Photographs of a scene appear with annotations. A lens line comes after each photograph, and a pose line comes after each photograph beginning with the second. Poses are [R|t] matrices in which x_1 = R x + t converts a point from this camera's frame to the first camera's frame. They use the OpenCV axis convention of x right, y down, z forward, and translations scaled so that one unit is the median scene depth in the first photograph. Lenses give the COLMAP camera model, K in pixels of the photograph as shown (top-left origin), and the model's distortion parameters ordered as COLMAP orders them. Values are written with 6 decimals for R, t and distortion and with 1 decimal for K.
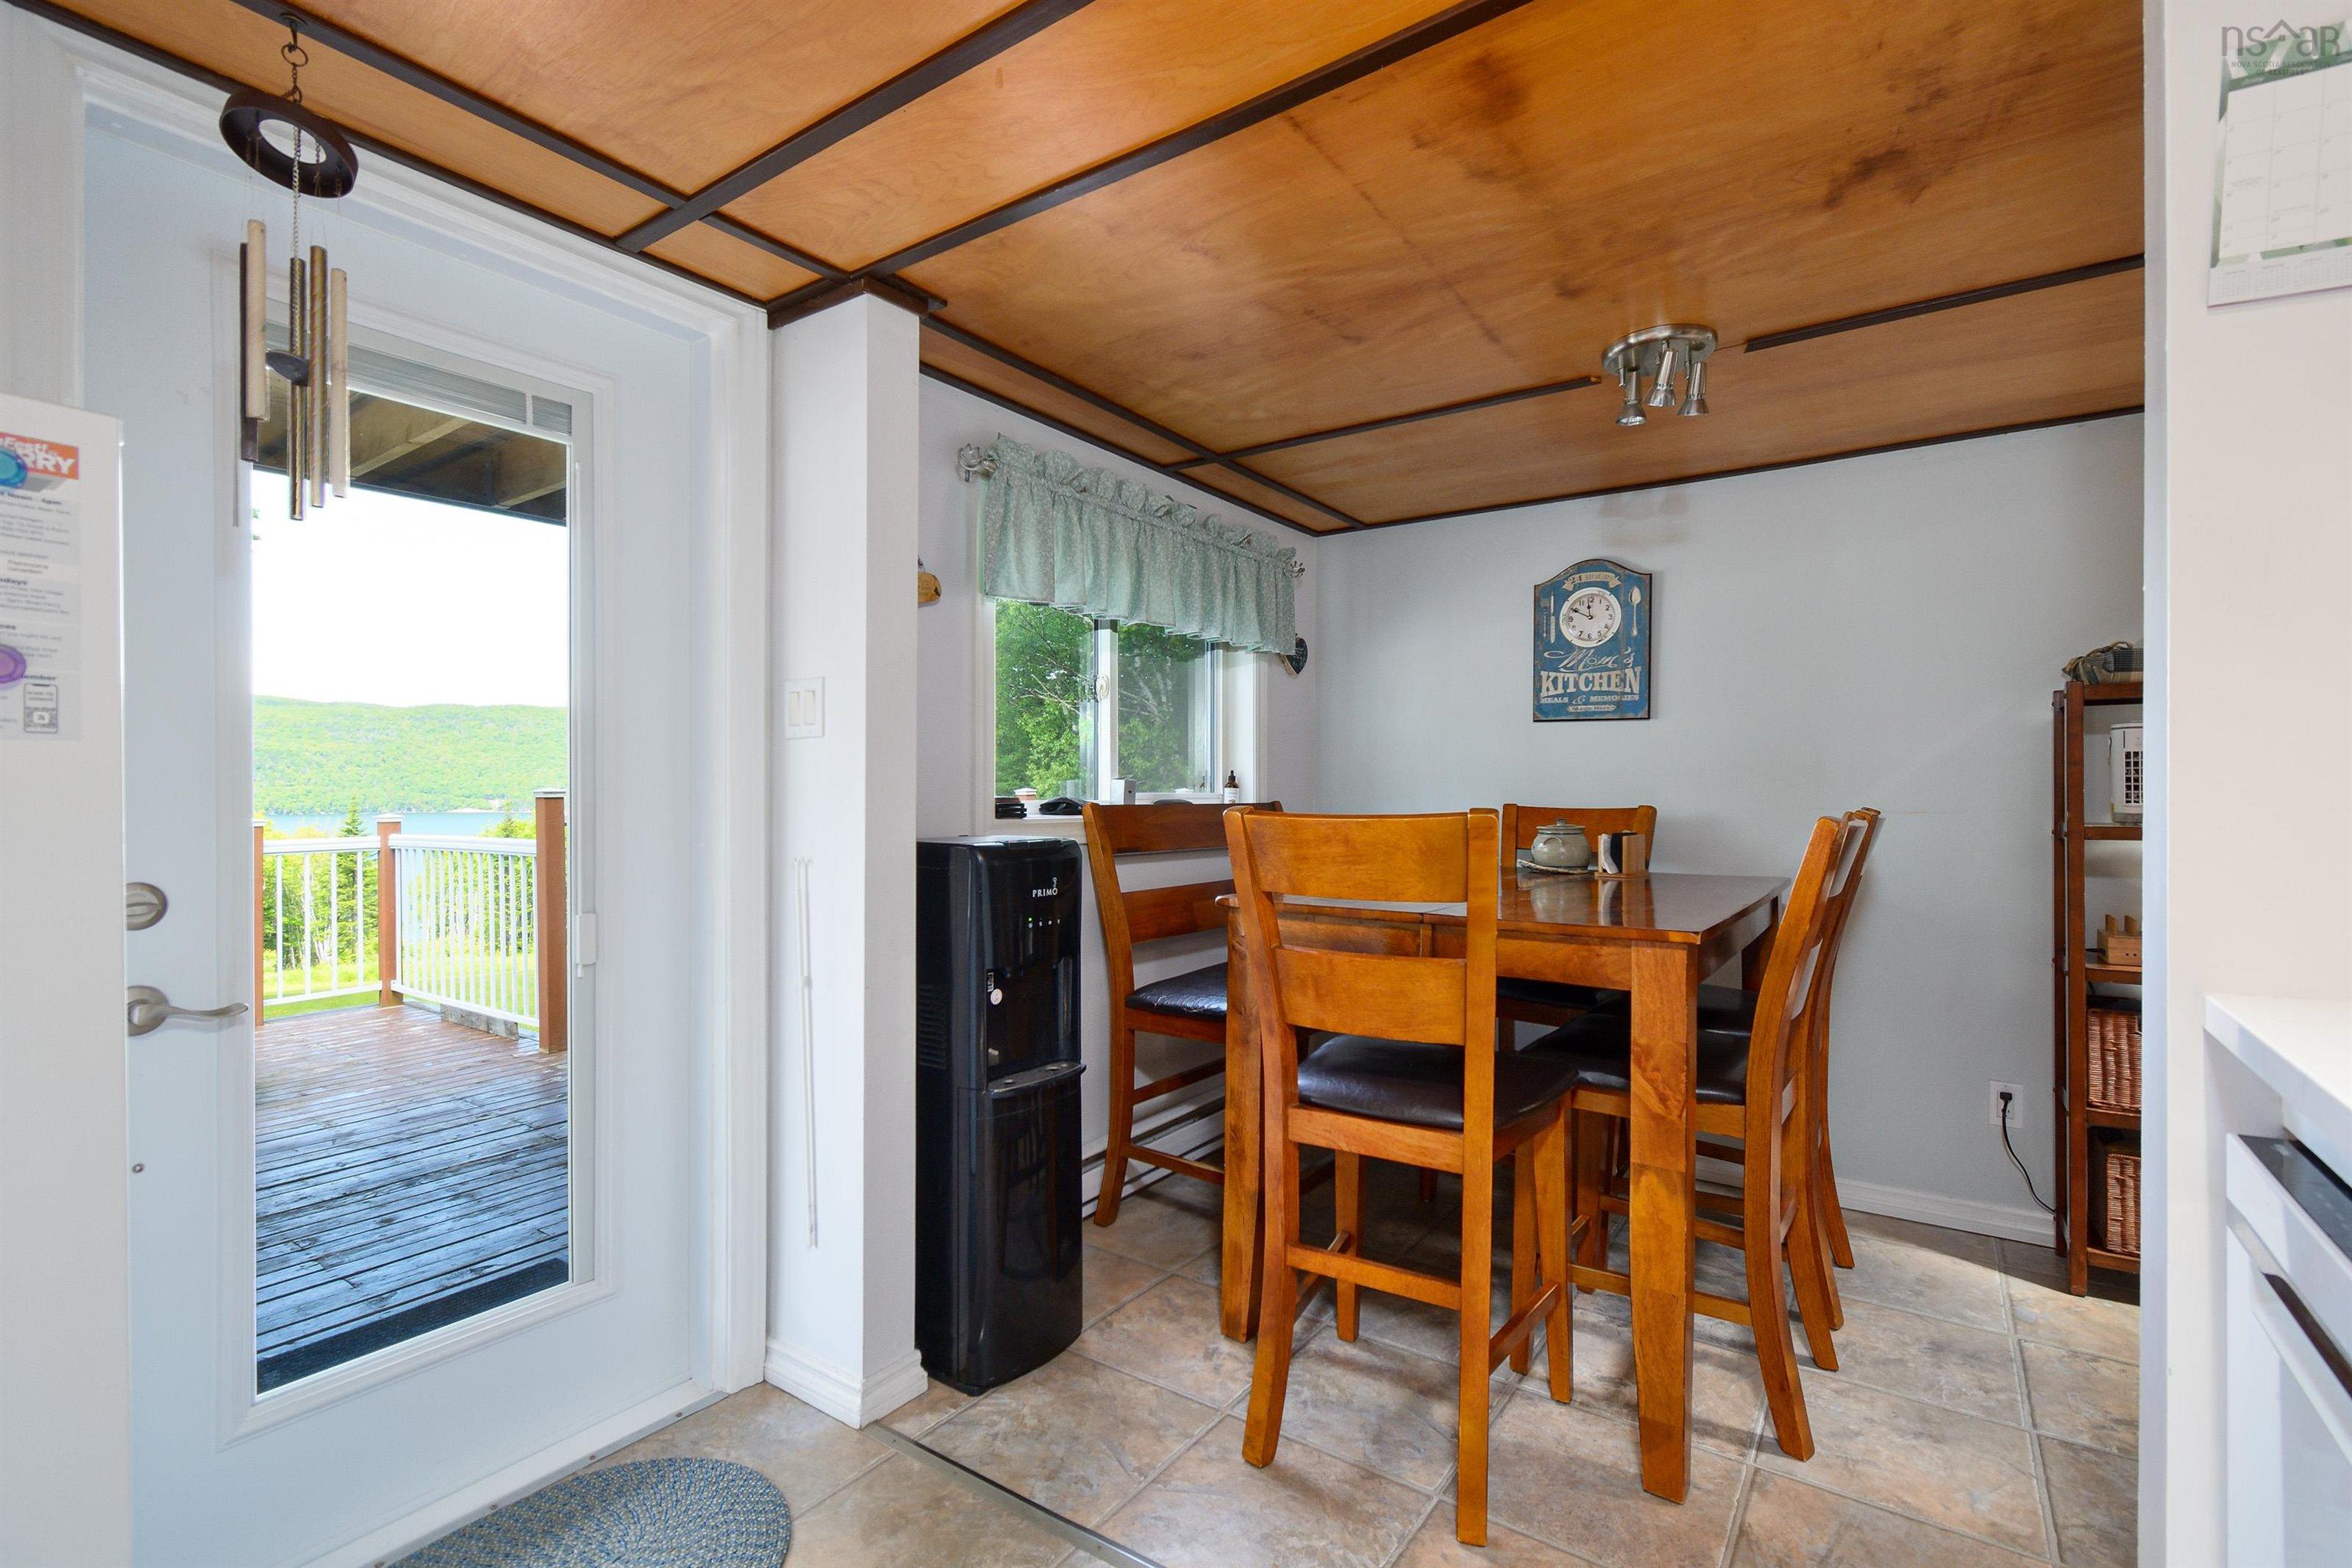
lens RADIAL K [[1060.7, 0, 1176.0], [0, 1060.7, 784.0], [0, 0, 1]] dist [-0.000959, -0.000200]
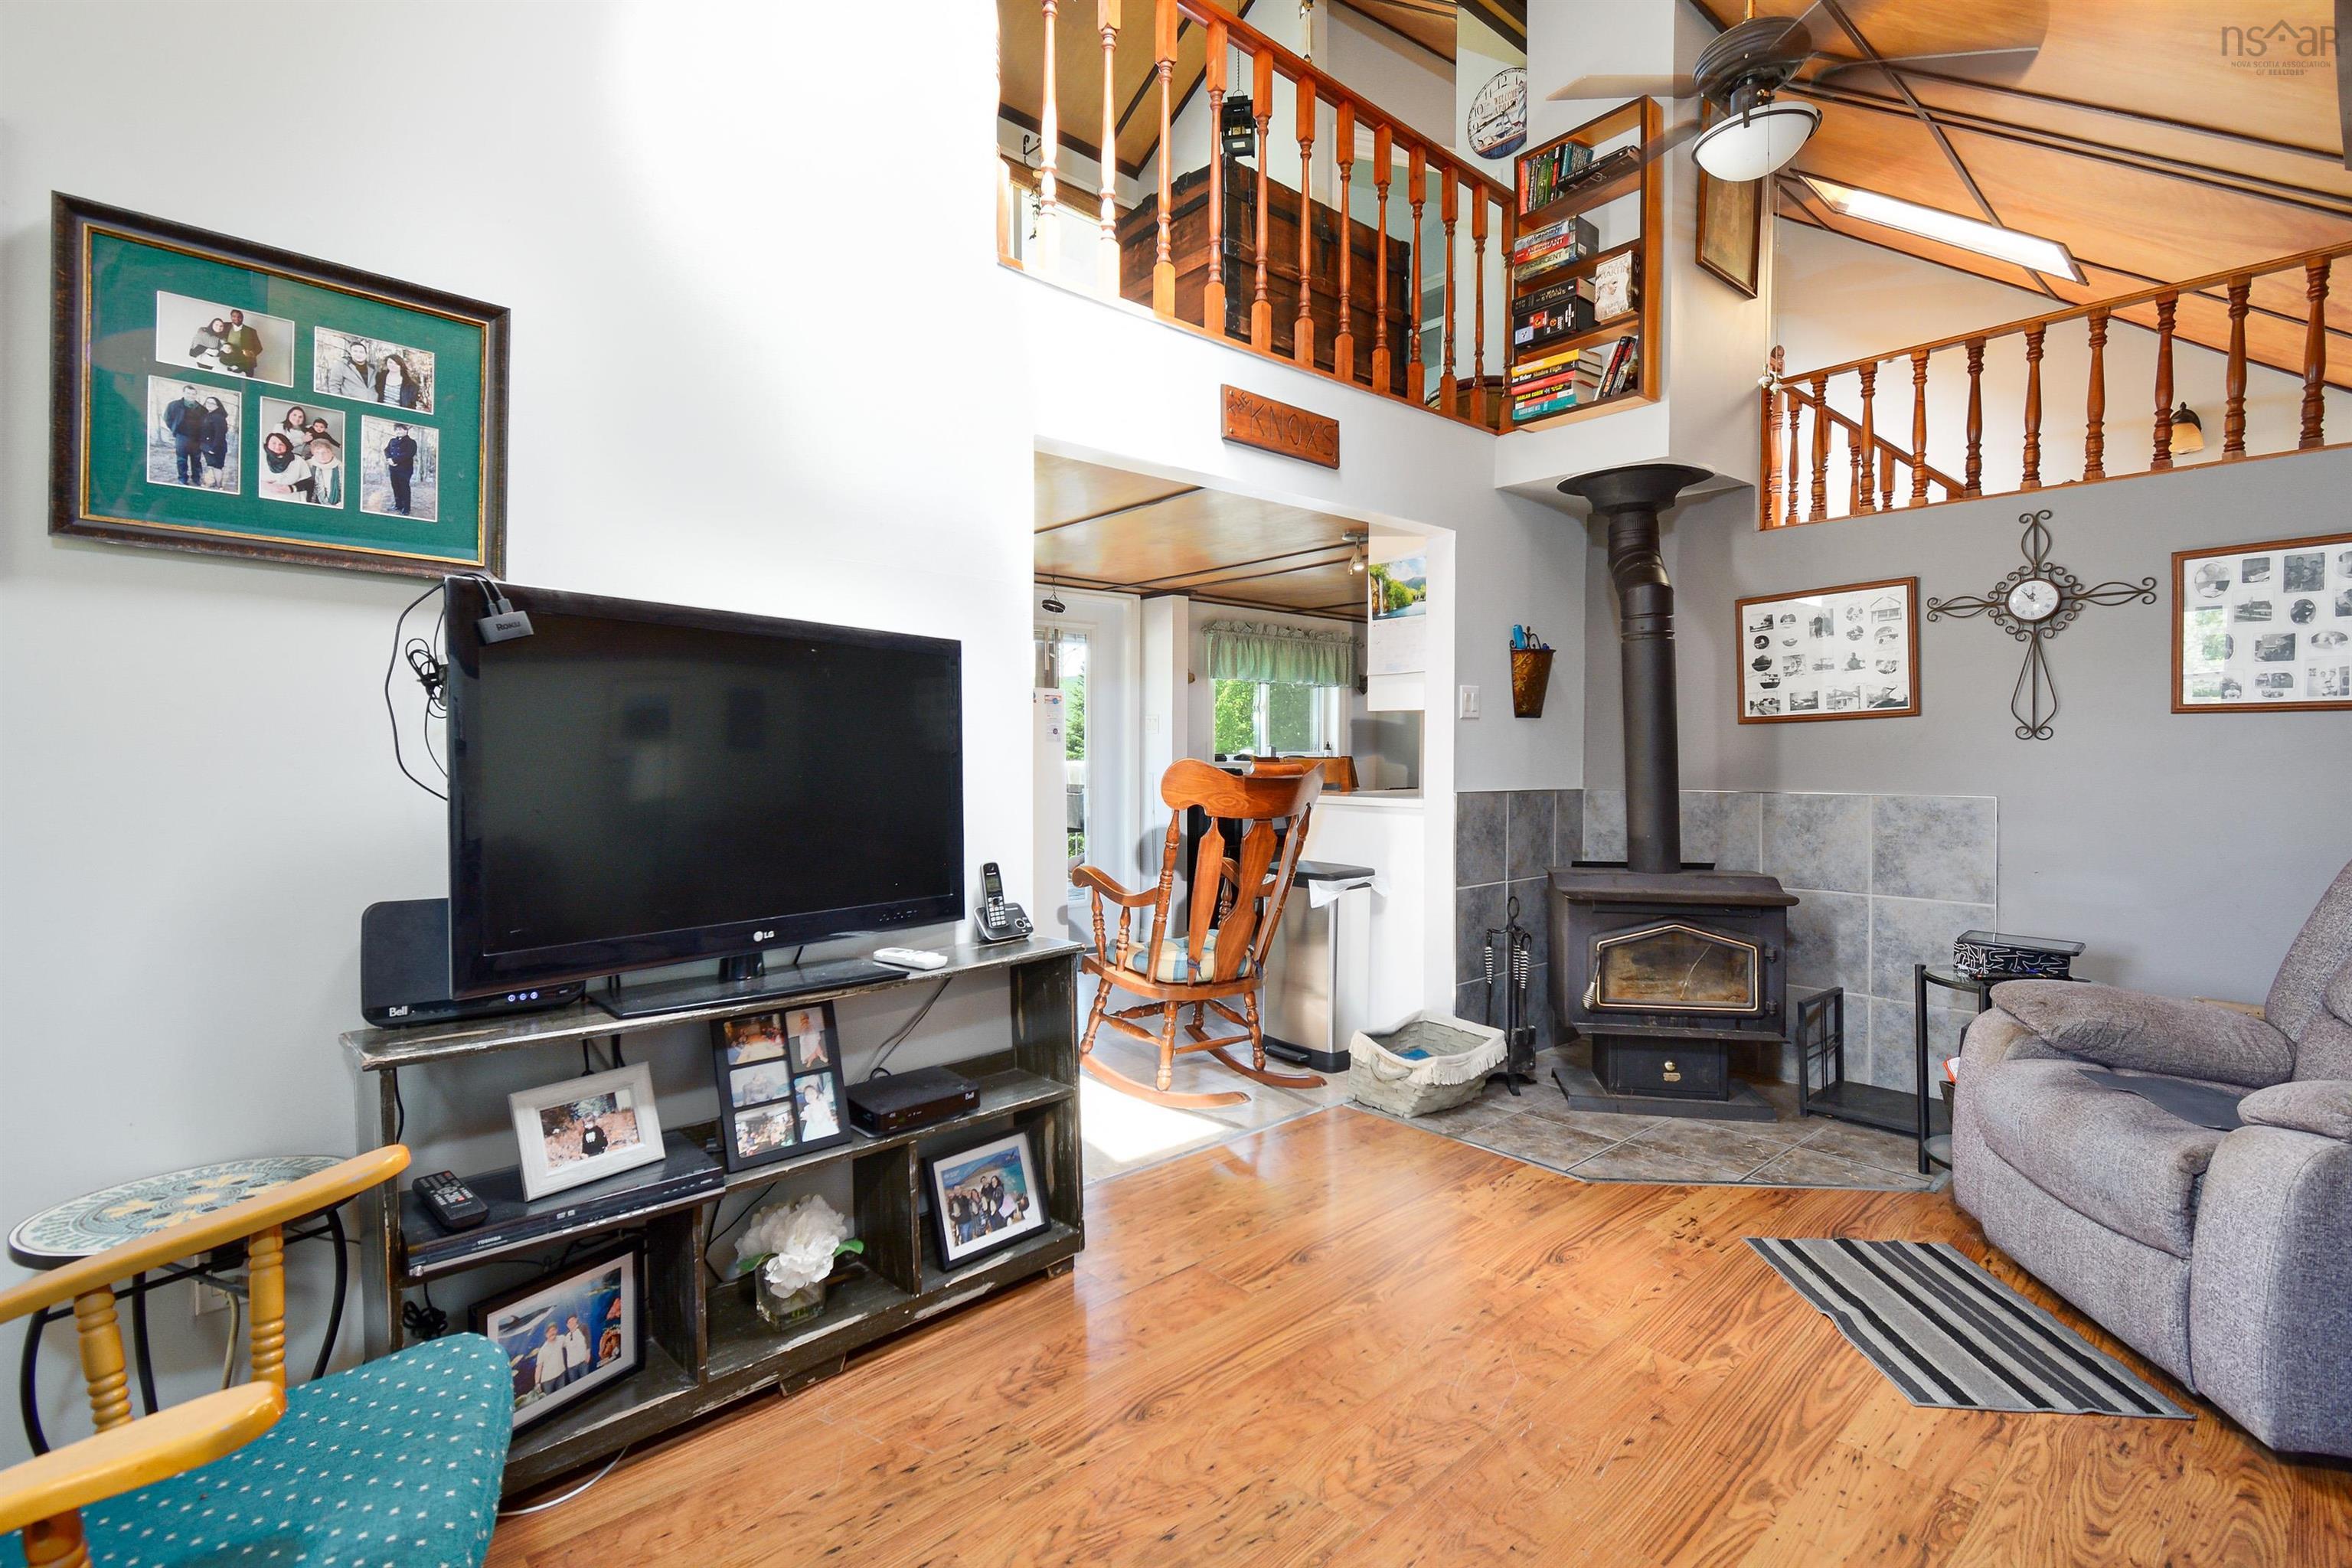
lens RADIAL K [[1060.2, 0, 1177.7], [0, 1060.2, 767.9], [0, 0, 1]] dist [0.009858, -0.007364]
pose [[0.973925, 0.006083, -0.226790, 0.349445], [-0.001429, 0.999785, 0.020680, -0.005605], [0.226867, -0.019817, 0.973724, -1.649613]]
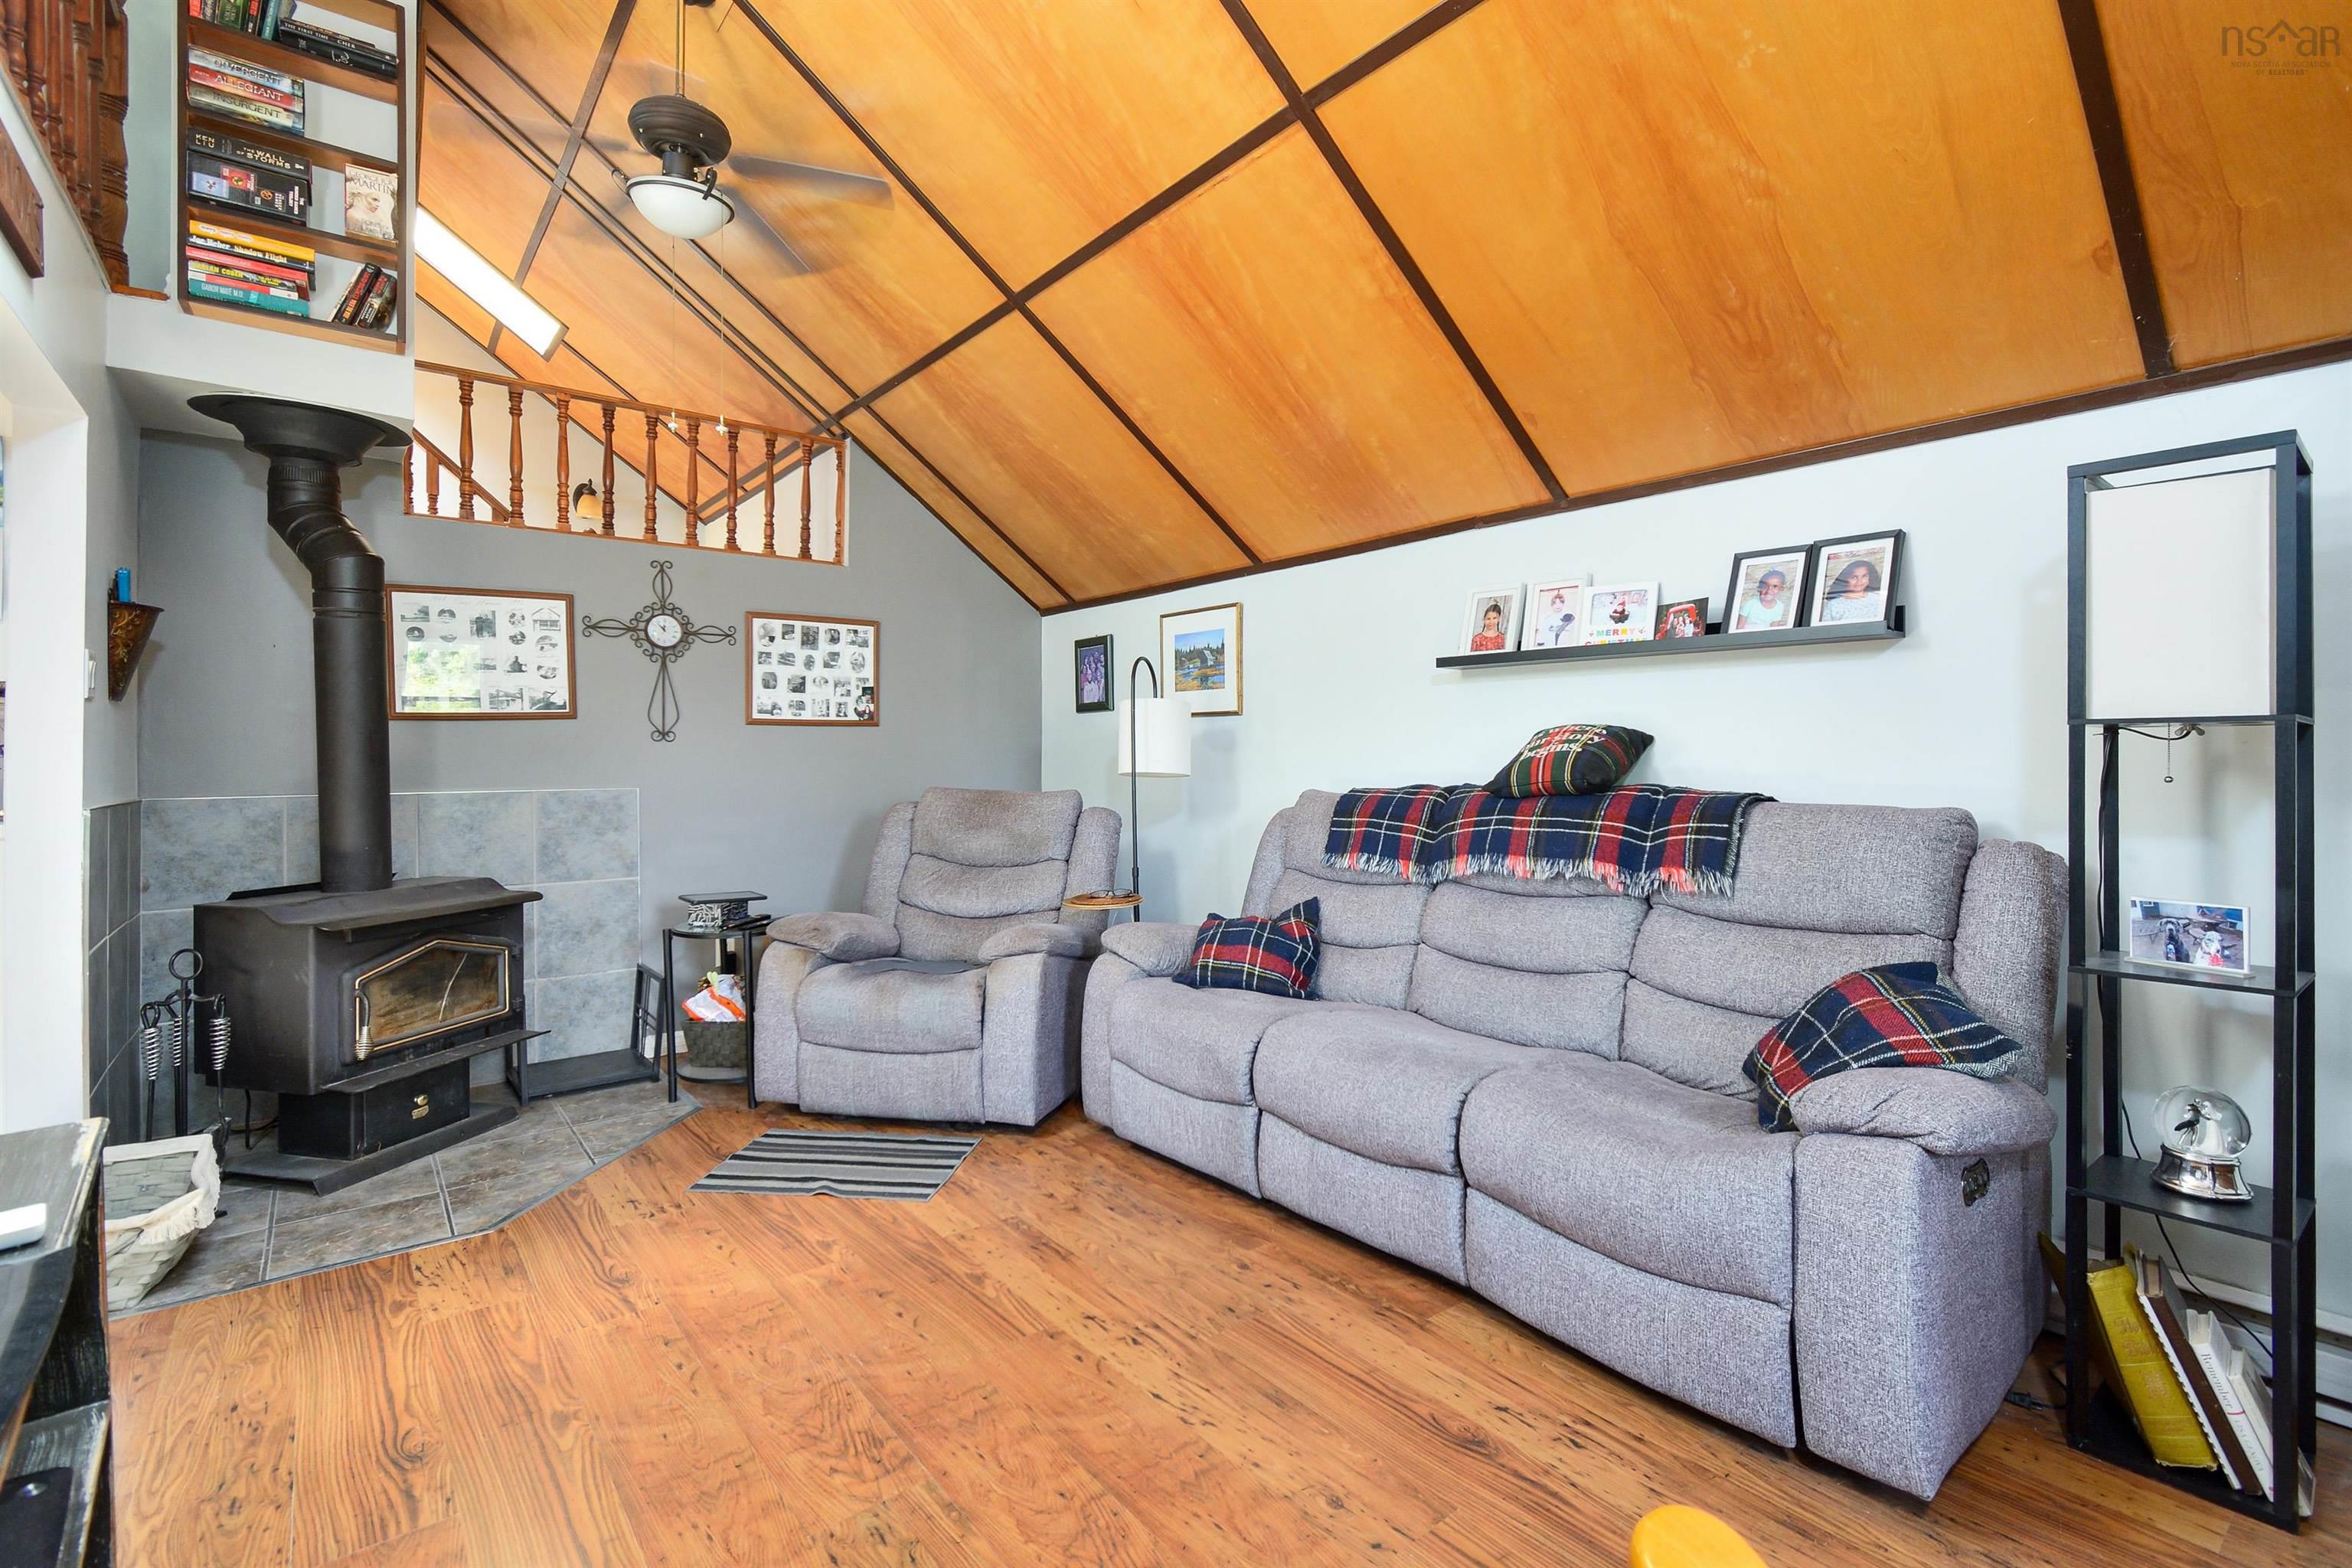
lens RADIAL K [[1065.7, 0, 1174.6], [0, 1065.7, 753.3], [0, 0, 1]] dist [-0.000258, -0.000172]
pose [[0.276274, 0.003876, 0.961071, -0.282948], [-0.008729, 0.999961, -0.001523, -0.000814], [-0.961039, -0.007968, 0.276297, -1.355428]]
